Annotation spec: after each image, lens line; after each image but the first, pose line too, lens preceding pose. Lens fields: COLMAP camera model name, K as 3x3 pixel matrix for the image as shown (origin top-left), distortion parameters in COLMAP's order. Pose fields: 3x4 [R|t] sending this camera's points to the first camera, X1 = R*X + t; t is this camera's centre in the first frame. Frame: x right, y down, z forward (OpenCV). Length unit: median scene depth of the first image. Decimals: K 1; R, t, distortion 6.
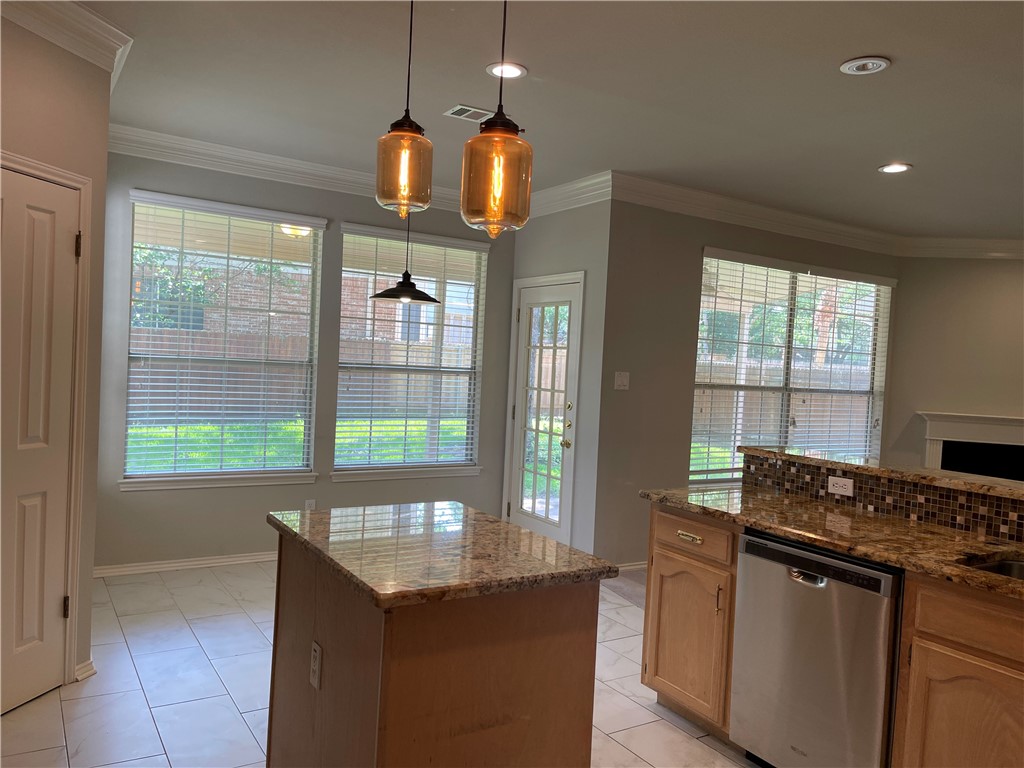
lens RADIAL K [[773.1, 0, 511.8], [0, 773.1, 383.0], [0, 0, 1]] dist [0.016892, -0.040754]
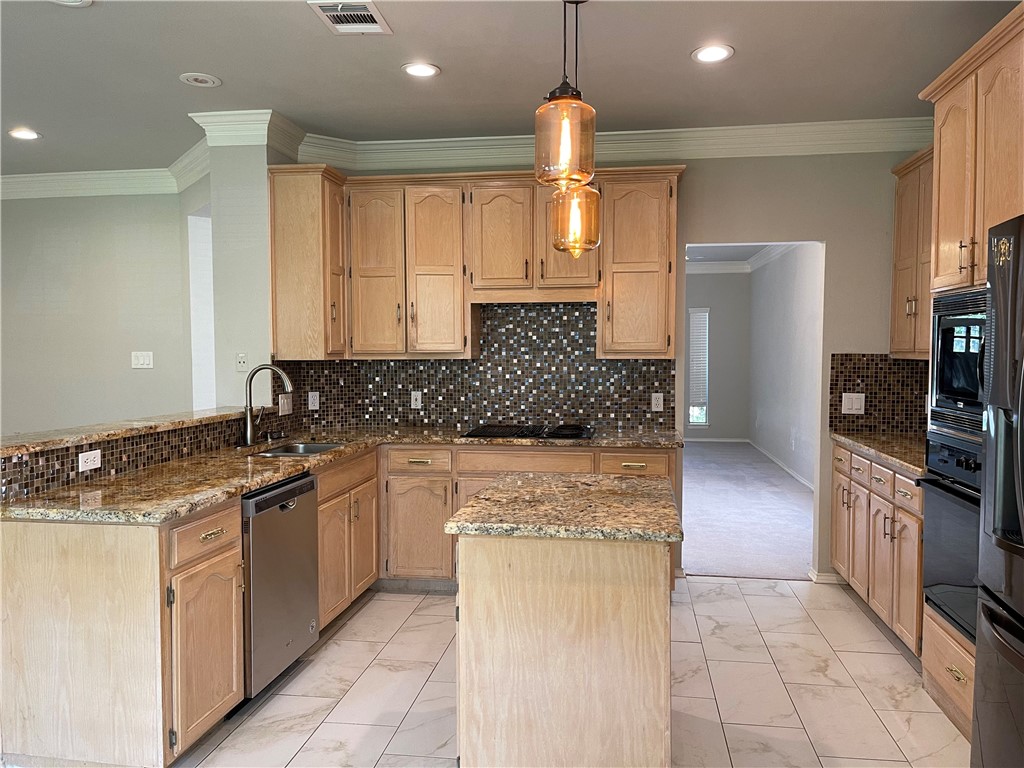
lens RADIAL K [[773.1, 0, 512.8], [0, 773.1, 380.0], [0, 0, 1]] dist [0.016892, -0.040754]
pose [[-0.750720, -0.082423, 0.655459, -0.600162], [-0.024102, 0.994943, 0.097508, -0.071044], [-0.660181, 0.057404, -0.748910, 1.456191]]
